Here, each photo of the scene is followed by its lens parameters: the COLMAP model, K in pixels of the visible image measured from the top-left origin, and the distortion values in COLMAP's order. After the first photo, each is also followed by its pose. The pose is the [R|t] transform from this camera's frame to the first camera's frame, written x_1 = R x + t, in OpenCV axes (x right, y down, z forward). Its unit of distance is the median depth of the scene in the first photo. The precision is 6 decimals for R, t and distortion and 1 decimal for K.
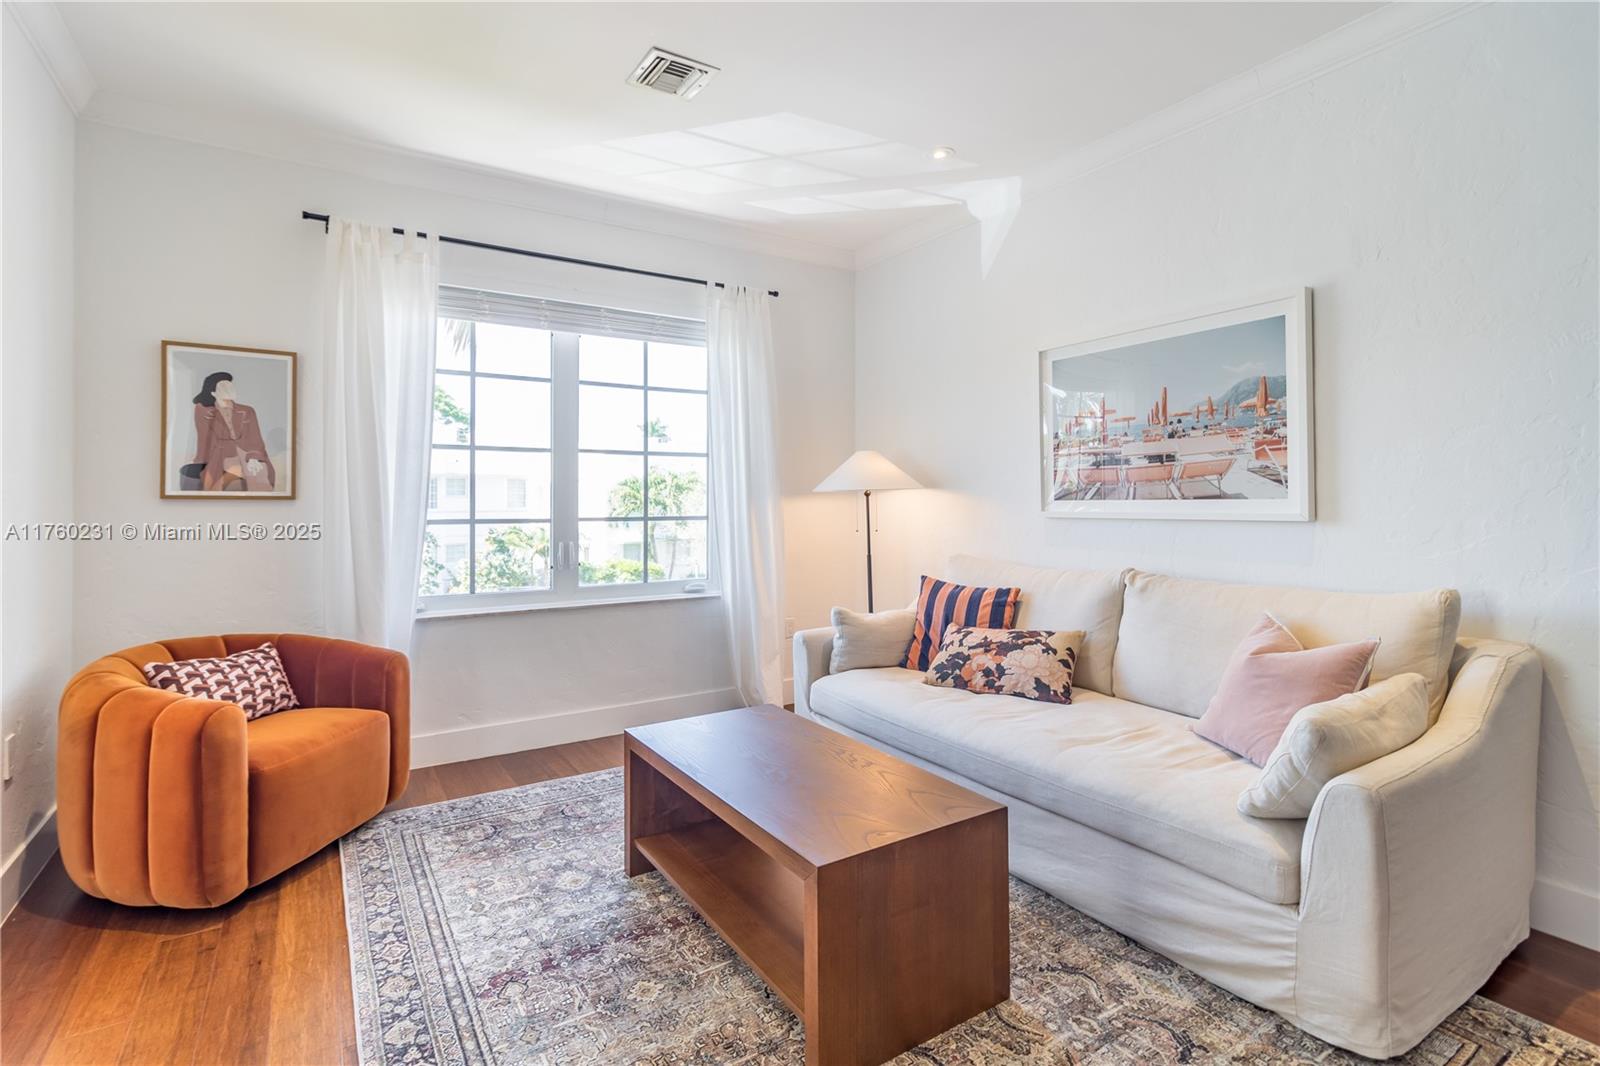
lens RADIAL K [[751.4, 0, 766.3], [0, 751.4, 494.4], [0, 0, 1]] dist [0.002631, 0.000648]
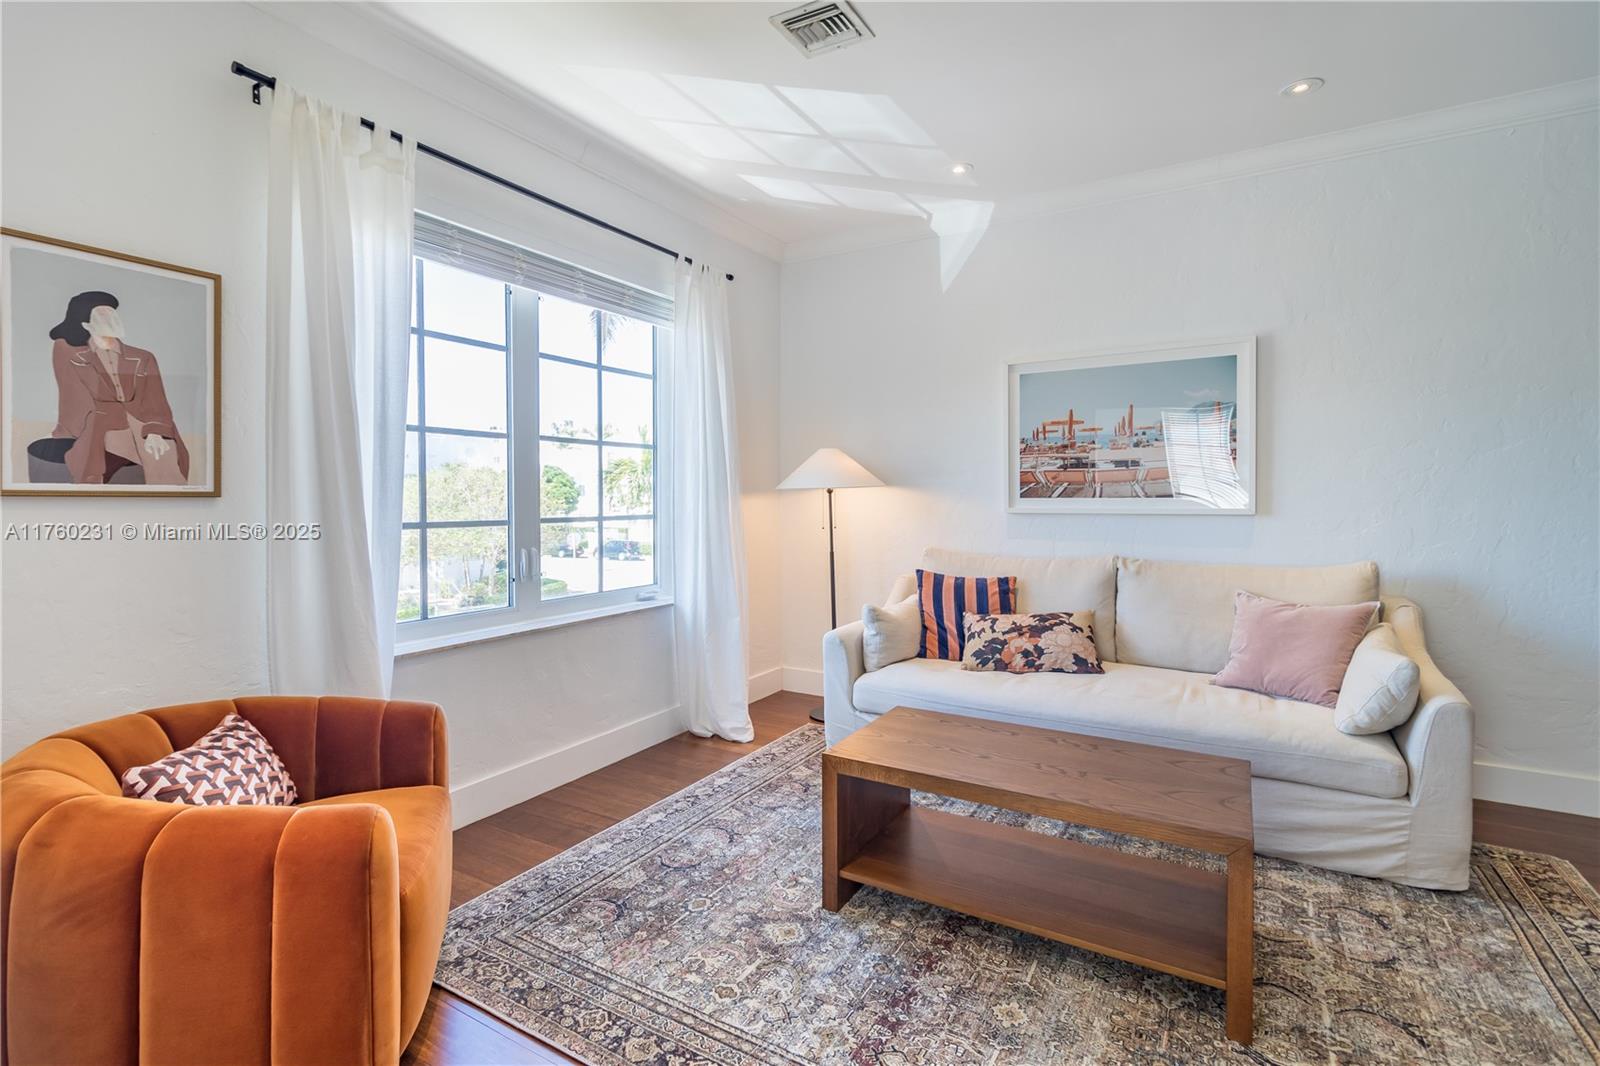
lens RADIAL K [[751.9, 0, 794.3], [0, 751.9, 508.6], [0, 0, 1]] dist [0.003268, 0.000738]
pose [[0.884252, -0.006870, 0.466959, -0.535353], [-0.005371, 0.999676, 0.024877, -0.002795], [-0.466979, -0.024505, 0.883929, 0.188251]]
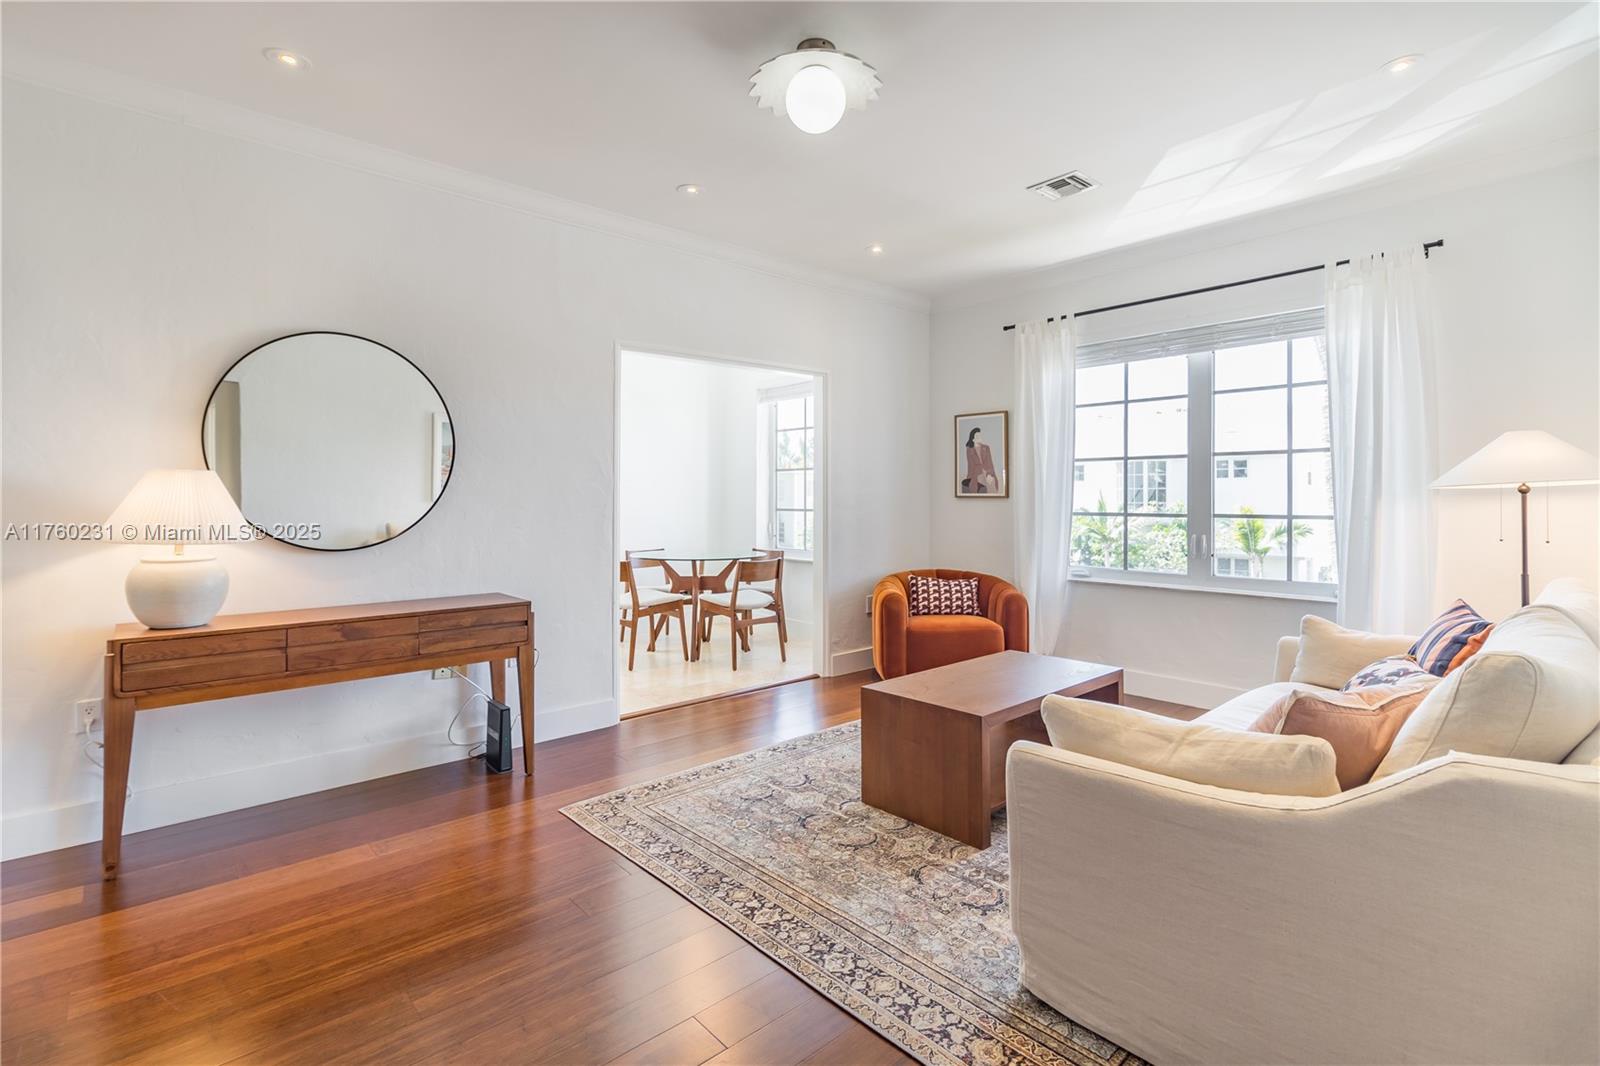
lens RADIAL K [[752.9, 0, 784.7], [0, 752.9, 497.5], [0, 0, 1]] dist [0.001837, 0.000368]
pose [[0.169694, 0.000293, -0.985497, 1.037152], [0.010518, 0.999942, 0.002109, -0.003465], [0.985441, -0.010723, 0.169682, 0.247153]]
